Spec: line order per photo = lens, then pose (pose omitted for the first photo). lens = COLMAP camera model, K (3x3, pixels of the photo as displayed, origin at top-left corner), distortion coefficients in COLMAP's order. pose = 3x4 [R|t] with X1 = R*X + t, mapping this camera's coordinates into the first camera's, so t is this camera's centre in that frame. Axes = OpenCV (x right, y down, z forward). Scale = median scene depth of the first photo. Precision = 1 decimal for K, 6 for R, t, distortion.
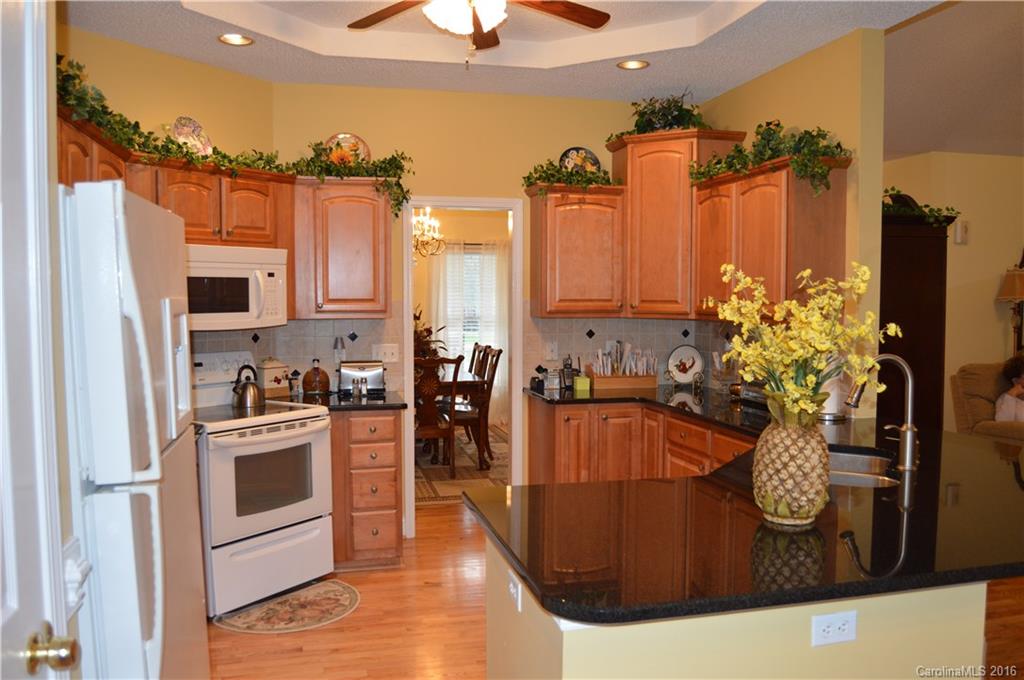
lens RADIAL K [[803.5, 0, 532.3], [0, 803.5, 339.7], [0, 0, 1]] dist [-0.091491, 0.013294]
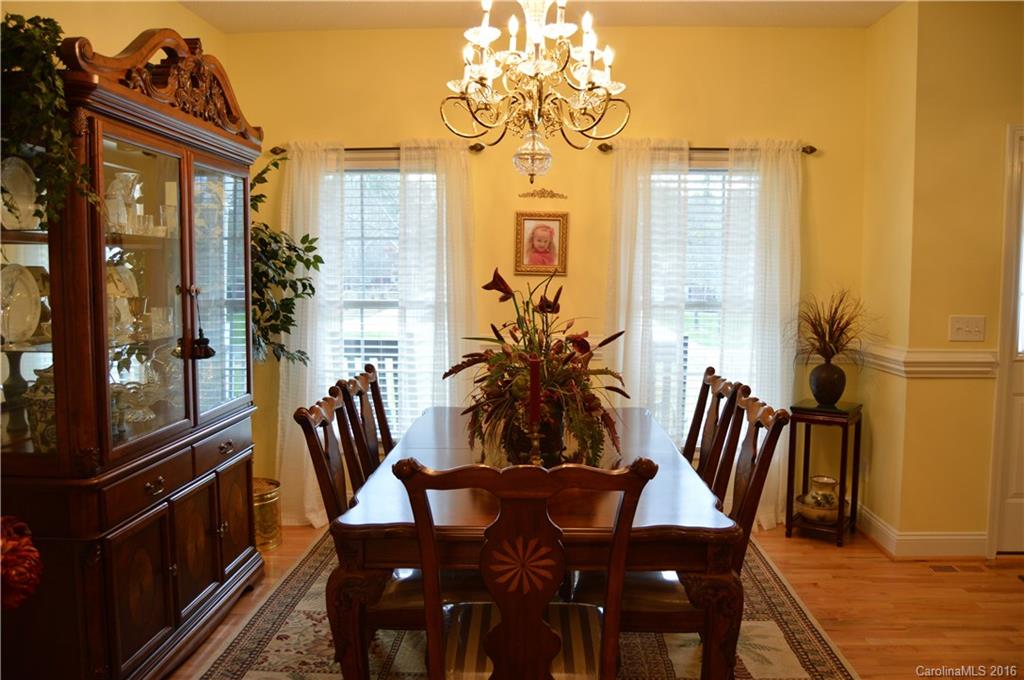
lens RADIAL K [[803.5, 0, 532.3], [0, 803.5, 339.7], [0, 0, 1]] dist [-0.091491, 0.013294]
pose [[0.956742, 0.028687, -0.289521, -0.035122], [-0.022108, 0.999418, 0.025969, -0.017713], [0.290097, -0.018445, 0.956819, 0.526409]]
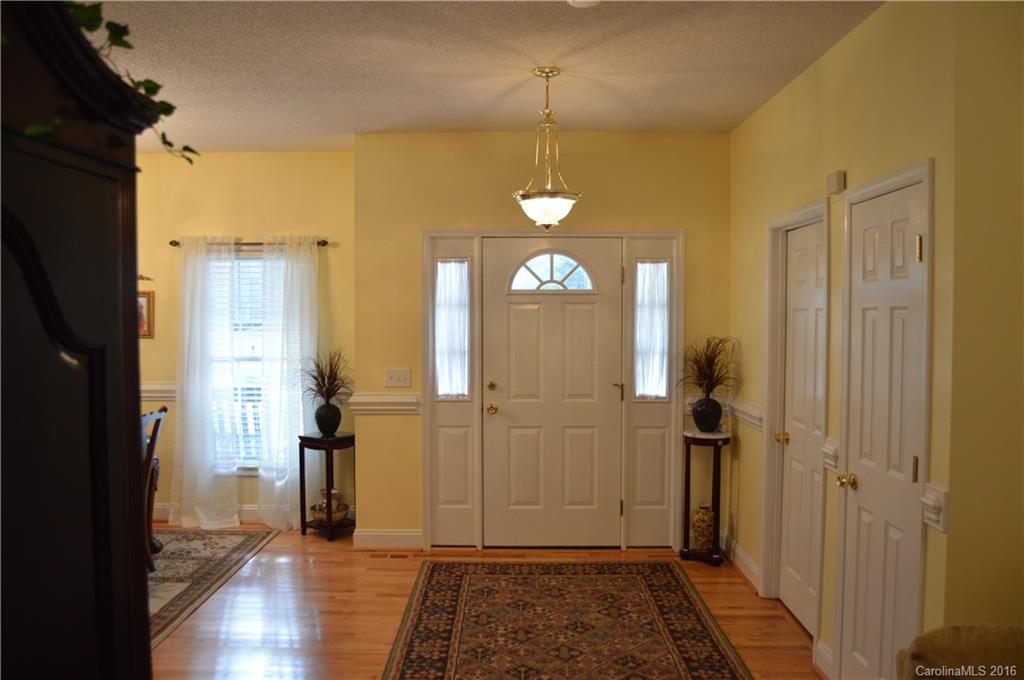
lens RADIAL K [[803.5, 0, 532.3], [0, 803.5, 339.7], [0, 0, 1]] dist [-0.091491, 0.013294]
pose [[0.969399, 0.011311, -0.245230, 0.298227], [-0.016830, 0.999650, -0.020422, -0.035005], [0.244913, 0.023924, 0.969250, 0.455366]]
